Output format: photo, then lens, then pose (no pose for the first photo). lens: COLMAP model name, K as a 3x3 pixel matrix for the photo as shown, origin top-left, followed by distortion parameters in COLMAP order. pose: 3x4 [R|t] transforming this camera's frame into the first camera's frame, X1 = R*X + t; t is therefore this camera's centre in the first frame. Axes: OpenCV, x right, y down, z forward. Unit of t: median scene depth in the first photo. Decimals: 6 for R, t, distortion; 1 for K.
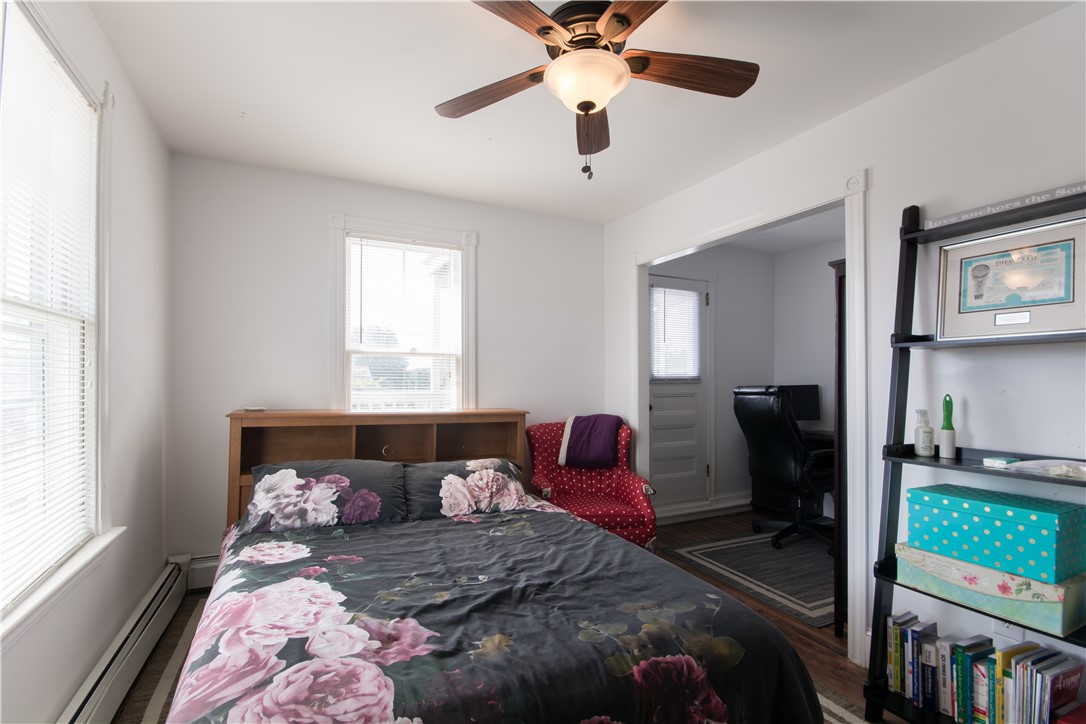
lens RADIAL K [[494.0, 0, 528.7], [0, 494.0, 373.9], [0, 0, 1]] dist [-0.003046, -0.001301]
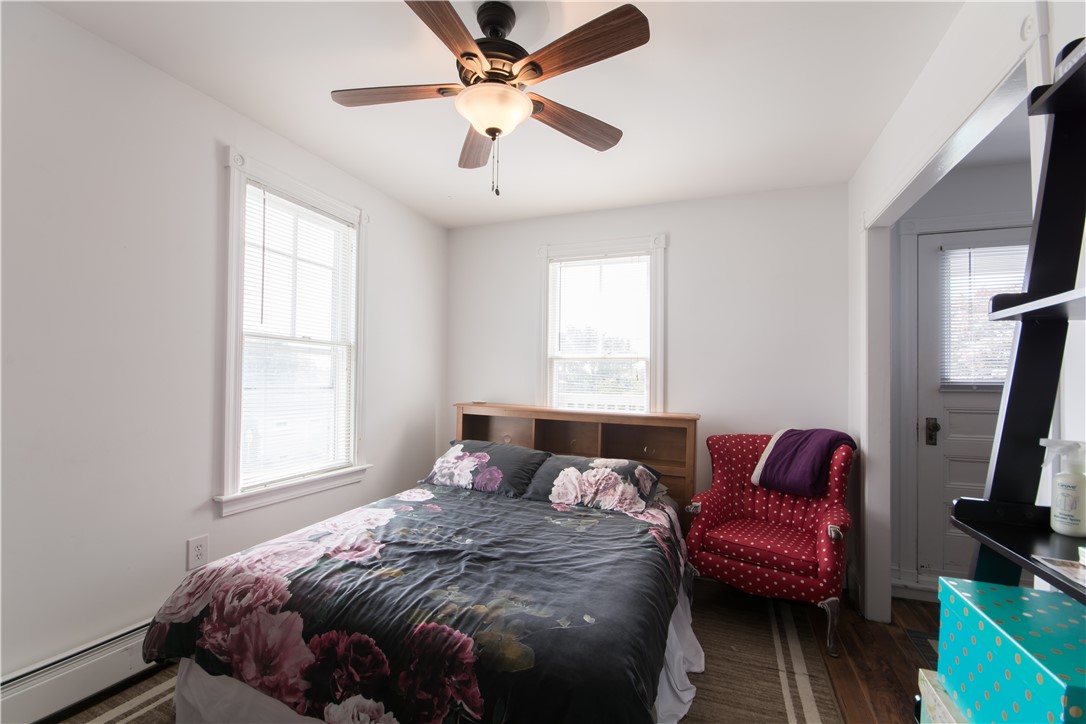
lens RADIAL K [[494.0, 0, 528.7], [0, 494.0, 373.9], [0, 0, 1]] dist [-0.003046, -0.001301]
pose [[0.664517, -0.005748, -0.747251, 0.680596], [-0.006631, 0.999886, -0.013588, 0.013316], [0.747244, 0.013985, 0.664402, 0.222343]]
